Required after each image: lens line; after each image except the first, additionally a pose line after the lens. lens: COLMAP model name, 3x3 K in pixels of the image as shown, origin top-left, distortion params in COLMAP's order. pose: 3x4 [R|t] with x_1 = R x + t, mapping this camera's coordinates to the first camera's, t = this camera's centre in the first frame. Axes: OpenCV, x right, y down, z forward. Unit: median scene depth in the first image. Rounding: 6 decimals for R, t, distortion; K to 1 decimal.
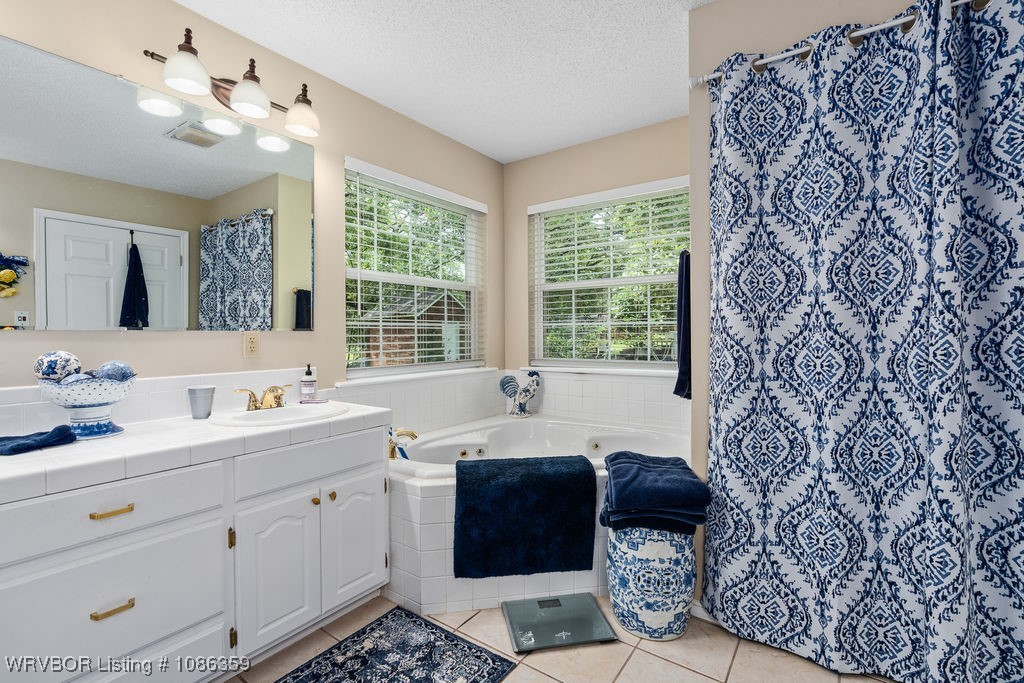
lens RADIAL K [[456.1, 0, 509.4], [0, 456.1, 335.5], [0, 0, 1]] dist [-0.014088, -0.000220]
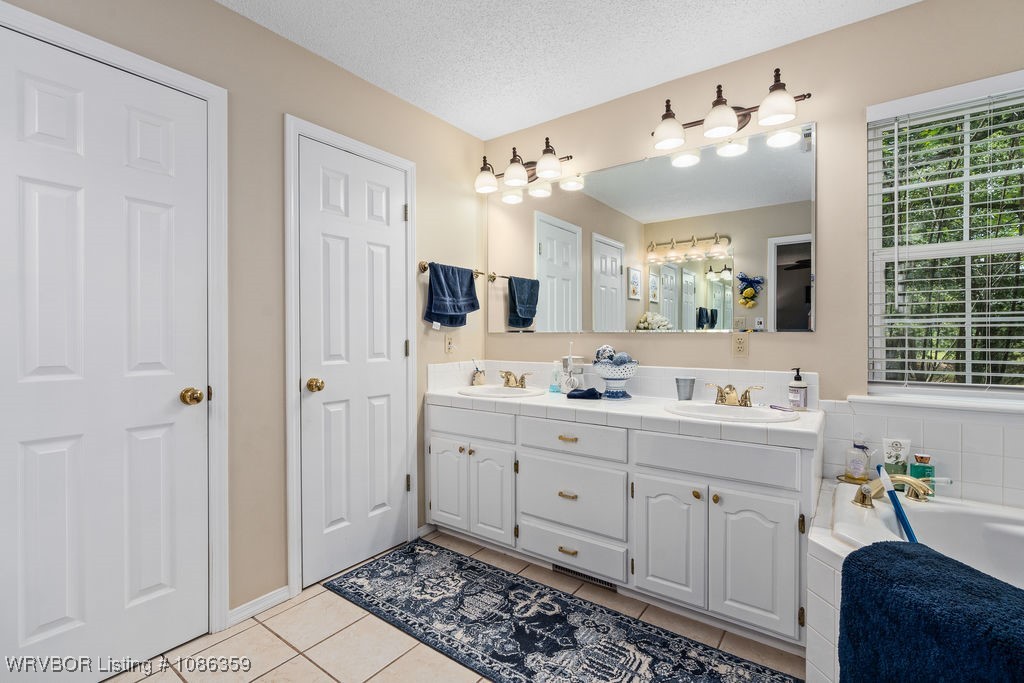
lens RADIAL K [[463.6, 0, 513.2], [0, 463.6, 338.8], [0, 0, 1]] dist [-0.004335, -0.000010]
pose [[-0.014322, 0.009896, -0.999848, 0.594869], [-0.002660, 0.999947, 0.009935, -0.004642], [0.999894, 0.002802, -0.014295, 0.540792]]
